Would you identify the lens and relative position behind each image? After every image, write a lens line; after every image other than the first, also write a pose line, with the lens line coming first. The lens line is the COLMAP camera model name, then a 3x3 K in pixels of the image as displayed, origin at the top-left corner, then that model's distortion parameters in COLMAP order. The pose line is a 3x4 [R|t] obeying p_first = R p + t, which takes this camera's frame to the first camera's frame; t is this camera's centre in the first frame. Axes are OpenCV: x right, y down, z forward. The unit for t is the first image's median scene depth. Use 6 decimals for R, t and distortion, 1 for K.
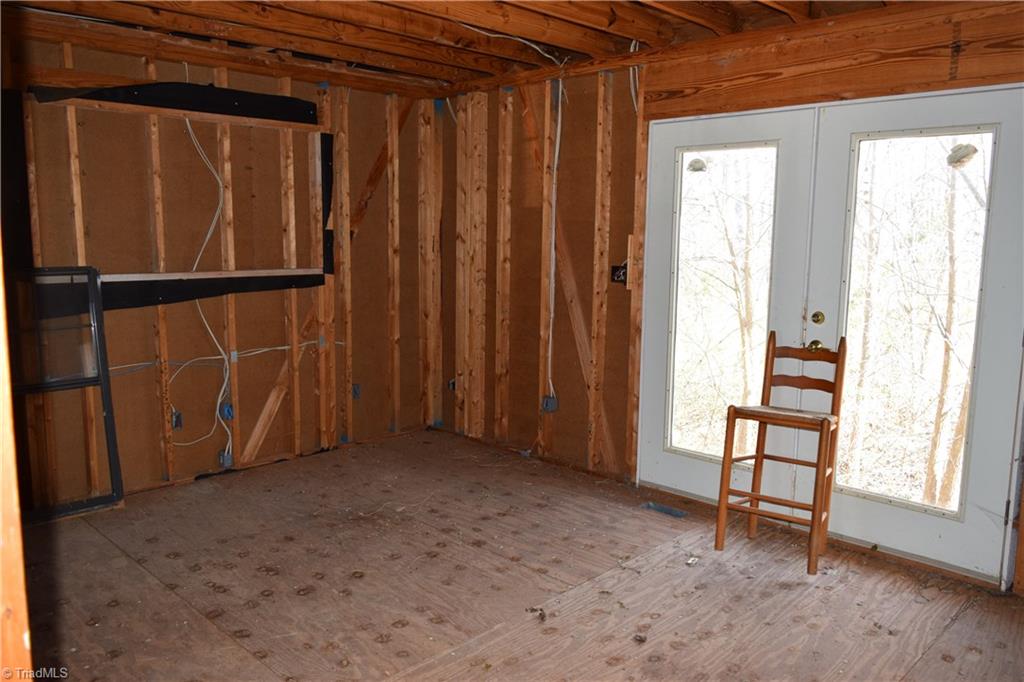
lens RADIAL K [[795.2, 0, 513.6], [0, 795.2, 341.6], [0, 0, 1]] dist [-0.015936, 0.005530]
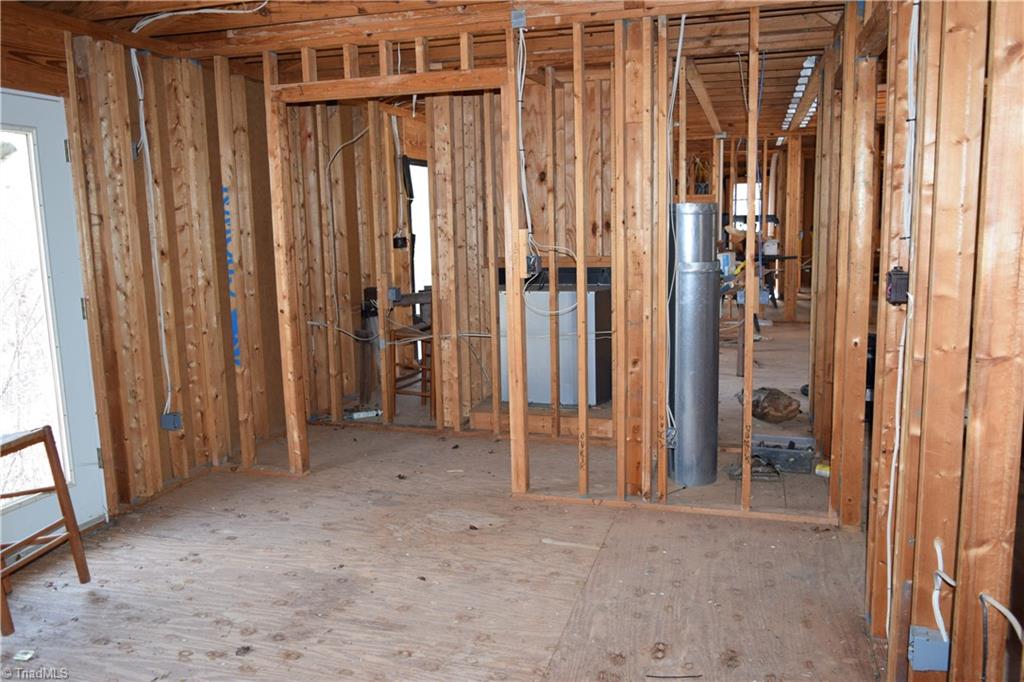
lens RADIAL K [[795.2, 0, 513.9], [0, 795.2, 339.3], [0, 0, 1]] dist [-0.015936, 0.005530]
pose [[-0.461883, -0.142089, 0.875485, -0.728934], [0.142658, 0.962331, 0.231446, -0.153217], [-0.875393, 0.231796, -0.424215, 0.966573]]
